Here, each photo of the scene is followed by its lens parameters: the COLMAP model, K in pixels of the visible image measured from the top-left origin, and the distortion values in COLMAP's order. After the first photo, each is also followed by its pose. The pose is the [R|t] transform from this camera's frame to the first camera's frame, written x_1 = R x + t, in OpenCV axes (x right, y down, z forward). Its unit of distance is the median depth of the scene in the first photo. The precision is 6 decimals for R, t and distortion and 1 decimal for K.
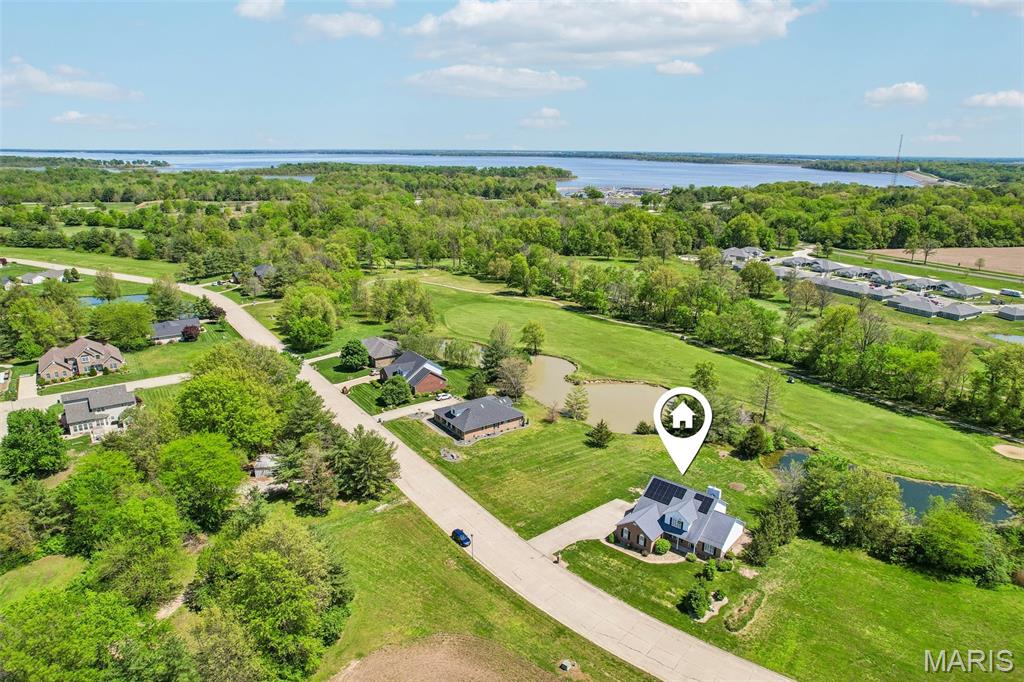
lens RADIAL K [[654.3, 0, 513.2], [0, 654.3, 346.7], [0, 0, 1]] dist [-0.087204, 0.079007]
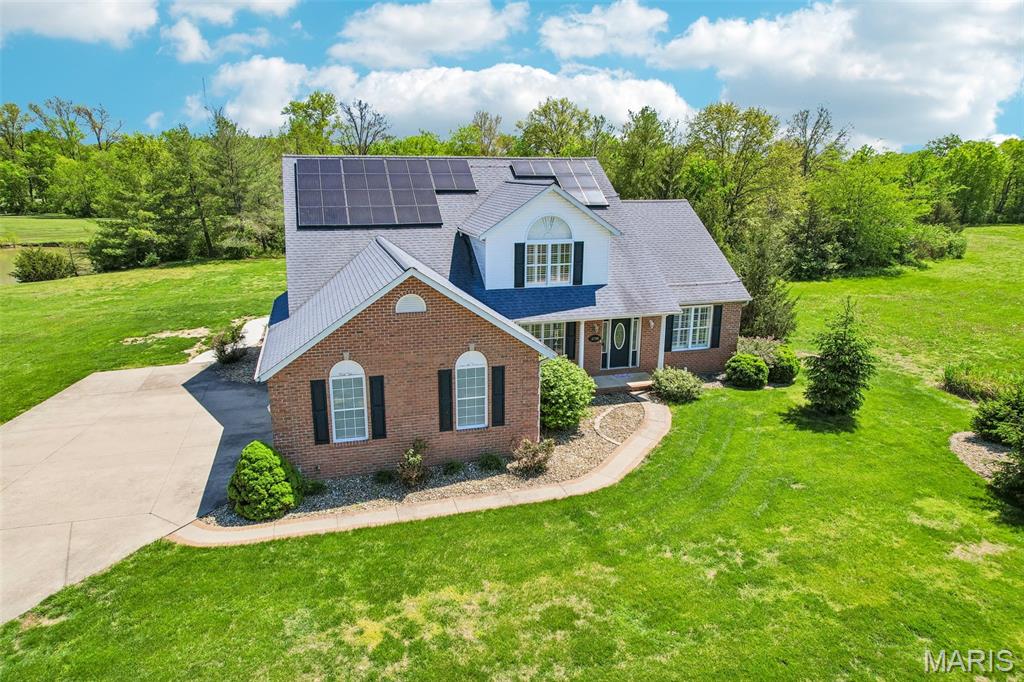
lens RADIAL K [[654.3, 0, 513.2], [0, 654.3, 346.7], [0, 0, 1]] dist [-0.087204, 0.079007]
pose [[0.535492, -0.220226, 0.815321, 0.050488], [0.236174, 0.965935, 0.105792, 0.173490], [-0.810845, 0.135907, 0.569262, 0.571571]]
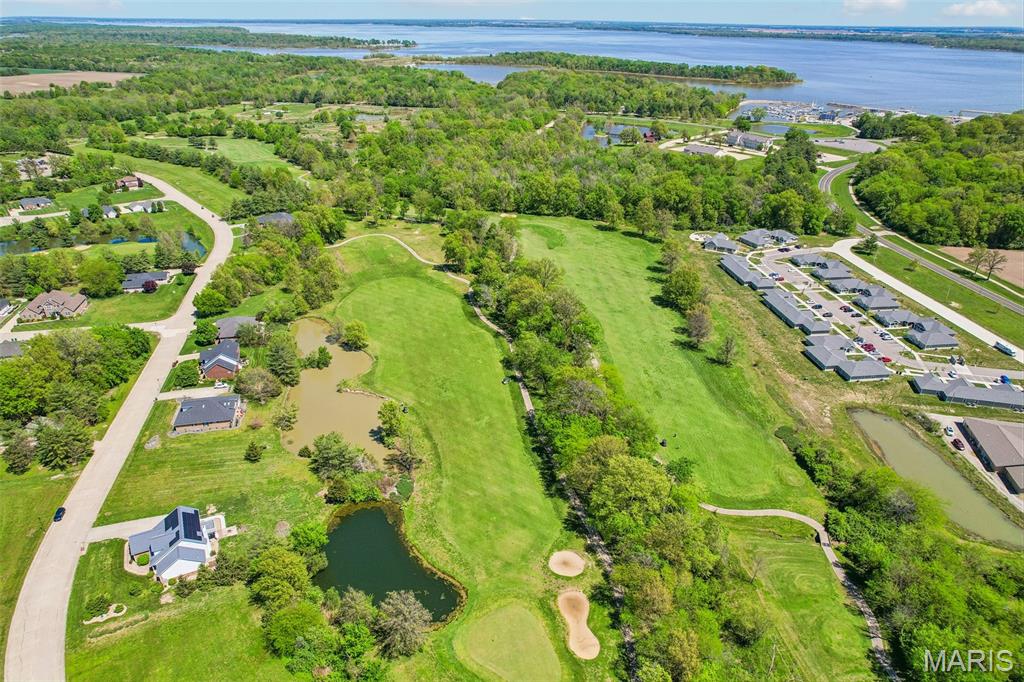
lens RADIAL K [[654.3, 0, 513.2], [0, 654.3, 346.7], [0, 0, 1]] dist [-0.087204, 0.079007]
pose [[0.927060, 0.172257, -0.332998, 0.849779], [-0.112414, 0.975048, 0.191427, -0.310043], [0.357664, -0.140031, 0.923292, 0.050666]]
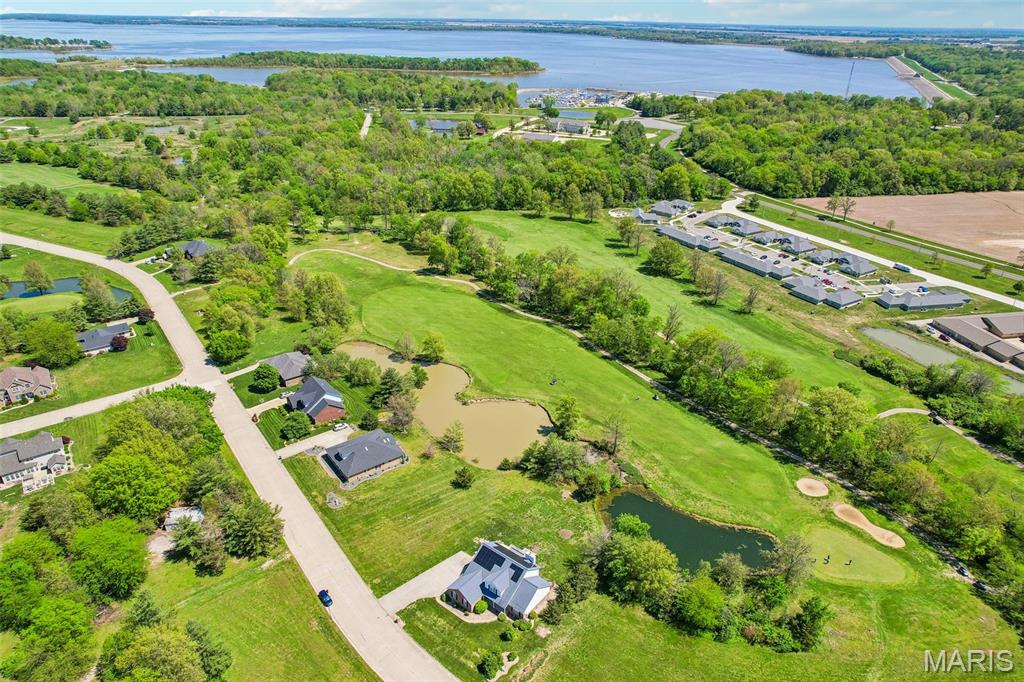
lens RADIAL K [[654.3, 0, 513.2], [0, 654.3, 346.7], [0, 0, 1]] dist [-0.087204, 0.079007]
pose [[0.999422, -0.010770, 0.032259, 0.162956], [0.004899, 0.984231, 0.176819, -0.265094], [-0.033654, -0.176558, 0.983715, -0.102065]]
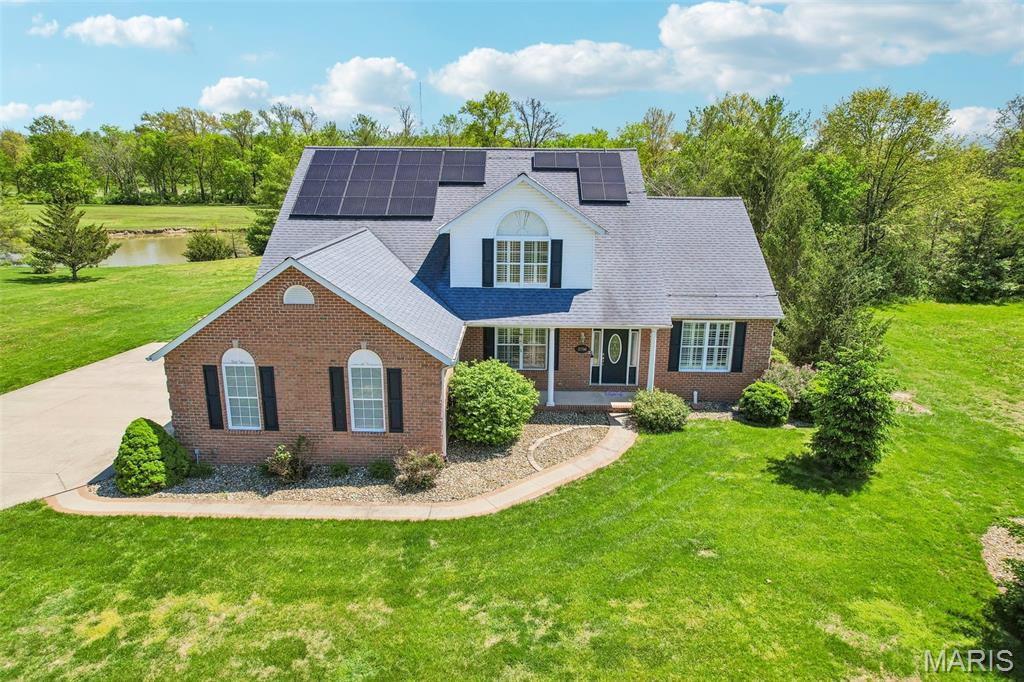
lens RADIAL K [[654.3, 0, 513.2], [0, 654.3, 346.7], [0, 0, 1]] dist [-0.087204, 0.079007]
pose [[0.761442, -0.165795, 0.626673, 0.084801], [0.176552, 0.983234, 0.045607, 0.181979], [-0.623727, 0.075913, 0.777947, 0.548290]]
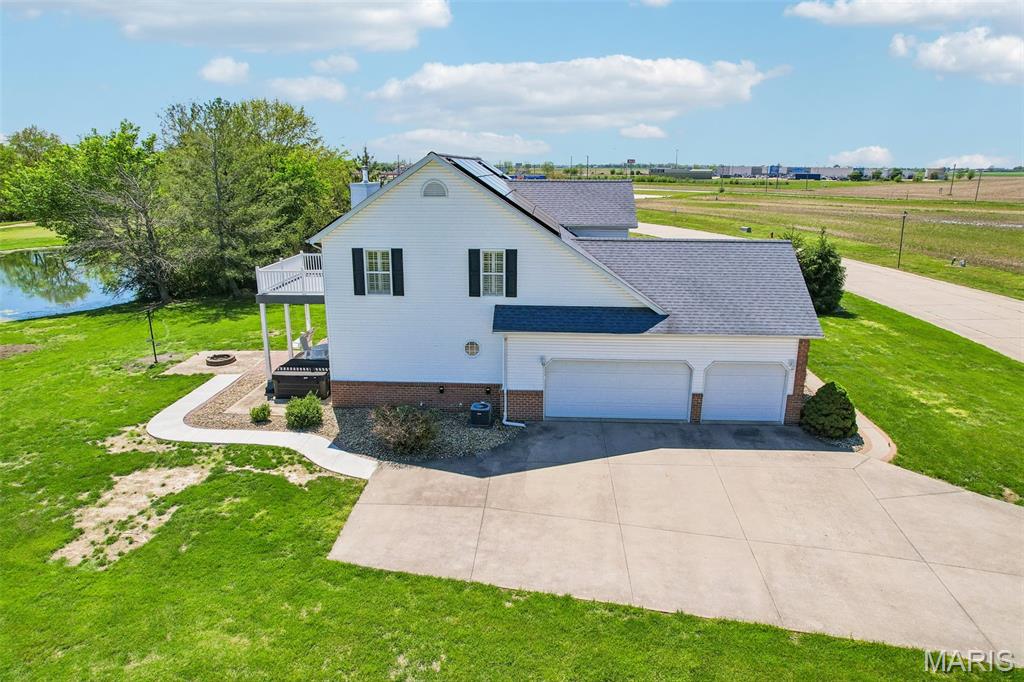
lens RADIAL K [[654.3, 0, 513.2], [0, 654.3, 346.7], [0, 0, 1]] dist [-0.087204, 0.079007]
pose [[-0.609648, -0.209754, 0.764417, 0.048996], [0.228312, 0.877021, 0.422739, 0.121165], [-0.759081, 0.432247, -0.486785, 0.744185]]
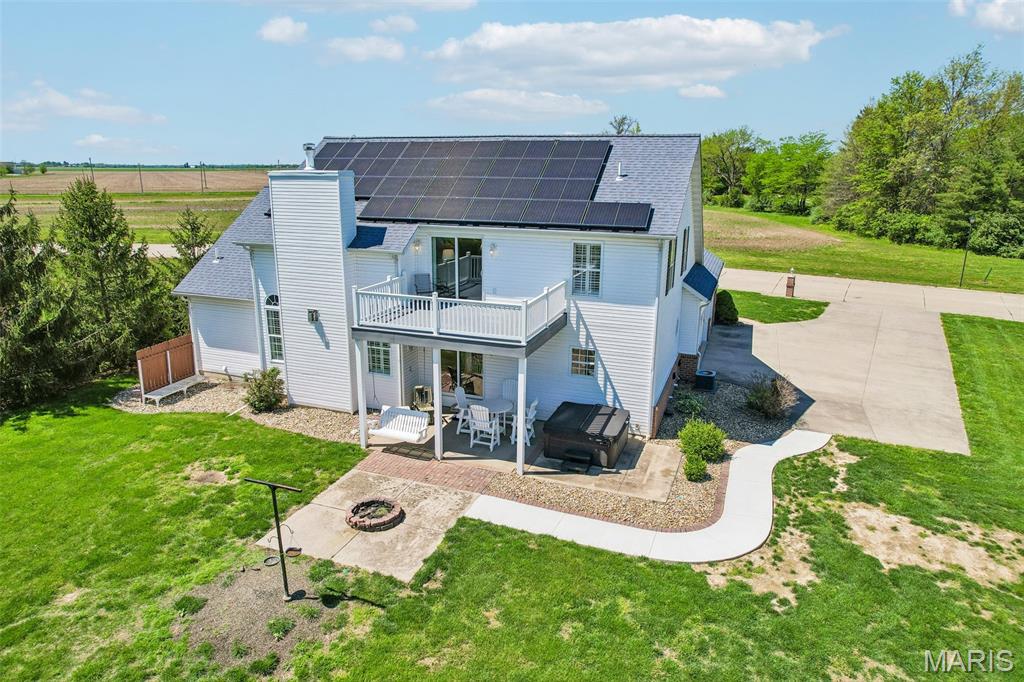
lens RADIAL K [[654.3, 0, 513.2], [0, 654.3, 346.7], [0, 0, 1]] dist [-0.087204, 0.079007]
pose [[-0.938778, 0.086454, -0.333498, 0.217122], [-0.107183, 0.846676, 0.521202, 0.112502], [0.327425, 0.525038, -0.785575, 0.780770]]
